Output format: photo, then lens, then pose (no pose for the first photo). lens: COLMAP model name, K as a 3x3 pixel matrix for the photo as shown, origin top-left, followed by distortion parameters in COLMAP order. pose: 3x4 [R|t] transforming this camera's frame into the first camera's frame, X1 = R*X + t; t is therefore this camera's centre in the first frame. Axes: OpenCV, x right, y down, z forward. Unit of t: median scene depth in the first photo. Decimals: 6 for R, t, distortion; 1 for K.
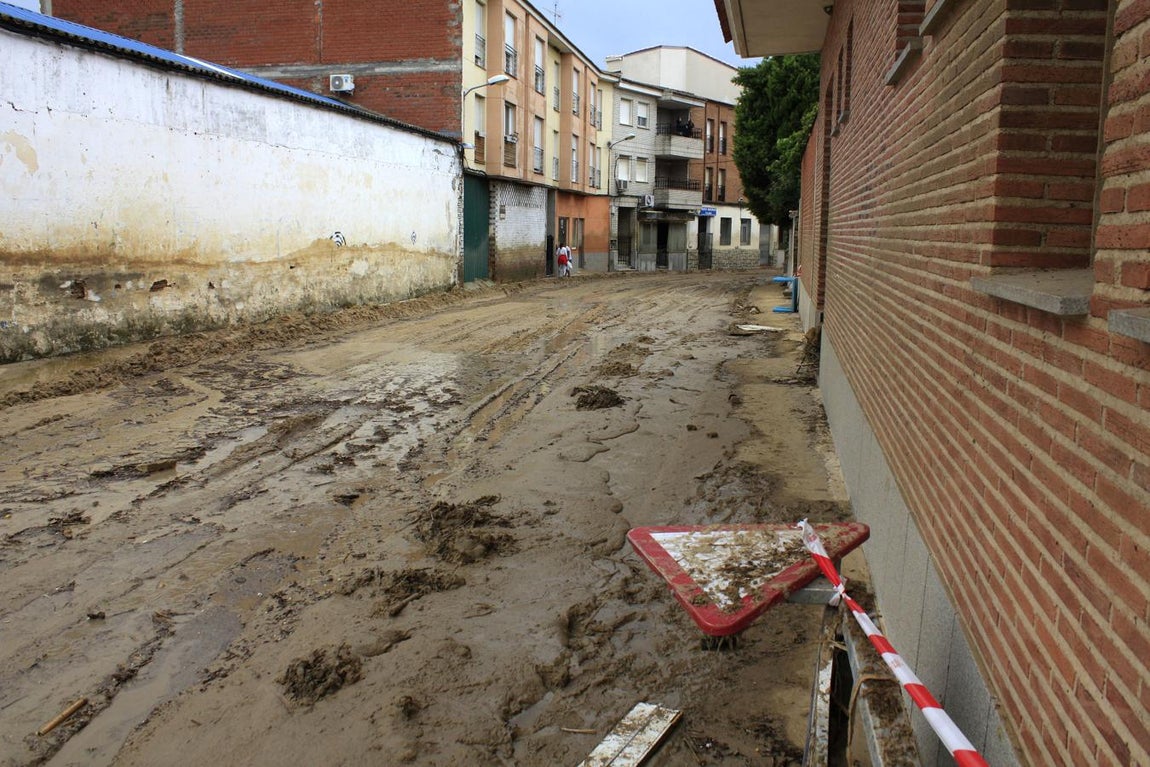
lens RADIAL K [[1027.1, 0, 578.4], [0, 1027.1, 367.5], [0, 0, 1]] dist [-0.150155, 0.118719]
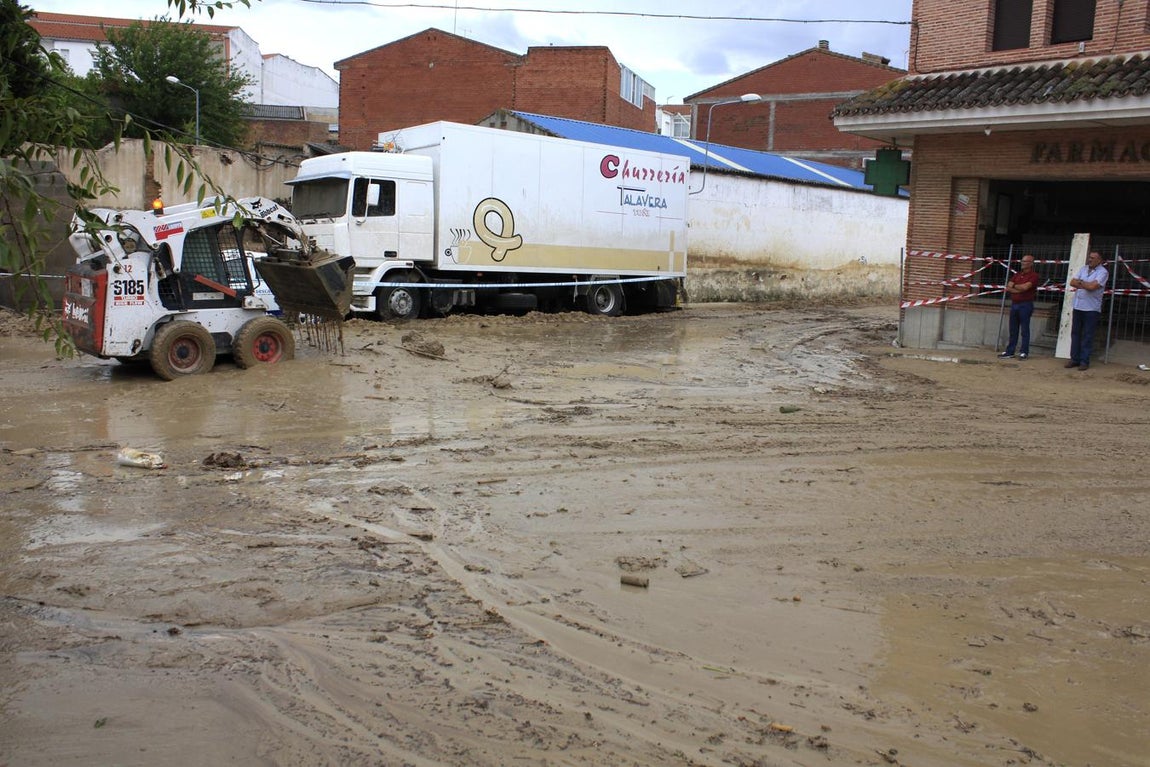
lens RADIAL K [[971.0, 0, 575.0], [0, 971.0, 383.5], [0, 0, 1]] dist [-0.151611, 0.108365]
pose [[0.872230, 0.098986, -0.478974, 0.216668], [-0.094917, 0.994946, 0.032770, 0.118170], [0.479797, 0.016880, 0.877217, -1.027540]]
